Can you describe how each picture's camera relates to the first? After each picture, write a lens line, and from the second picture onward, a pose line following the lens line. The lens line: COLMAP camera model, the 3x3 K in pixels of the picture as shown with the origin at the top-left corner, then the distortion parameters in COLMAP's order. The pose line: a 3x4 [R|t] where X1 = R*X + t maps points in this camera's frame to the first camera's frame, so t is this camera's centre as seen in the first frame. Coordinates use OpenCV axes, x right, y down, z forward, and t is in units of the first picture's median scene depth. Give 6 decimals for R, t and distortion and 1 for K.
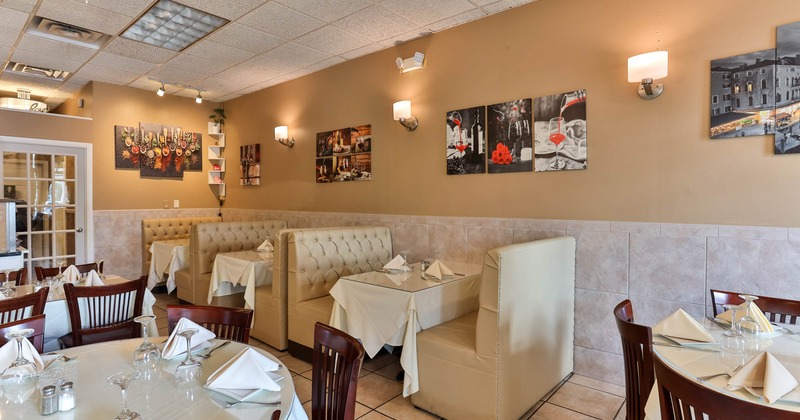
lens RADIAL K [[406.1, 0, 397.6], [0, 406.1, 206.3], [0, 0, 1]] dist [0.017354, 0.002778]
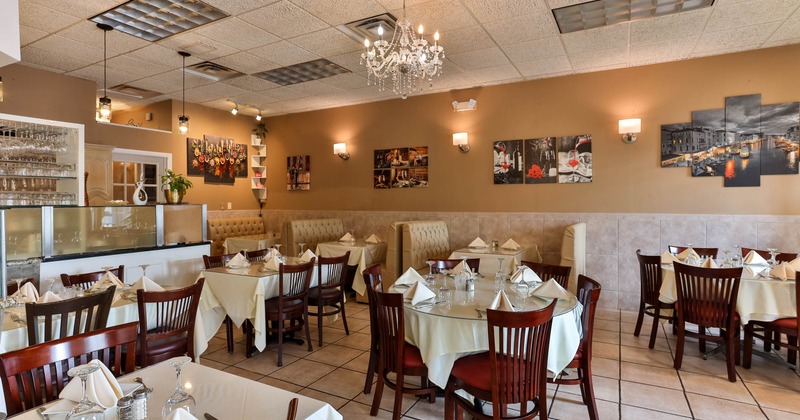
lens RADIAL K [[406.1, 0, 401.6], [0, 406.1, 209.7], [0, 0, 1]] dist [0.017354, 0.002778]
pose [[0.975685, -0.008443, 0.219014, -0.529374], [0.008076, 0.999964, 0.002572, 0.008573], [-0.219028, -0.000740, 0.975718, -0.366050]]
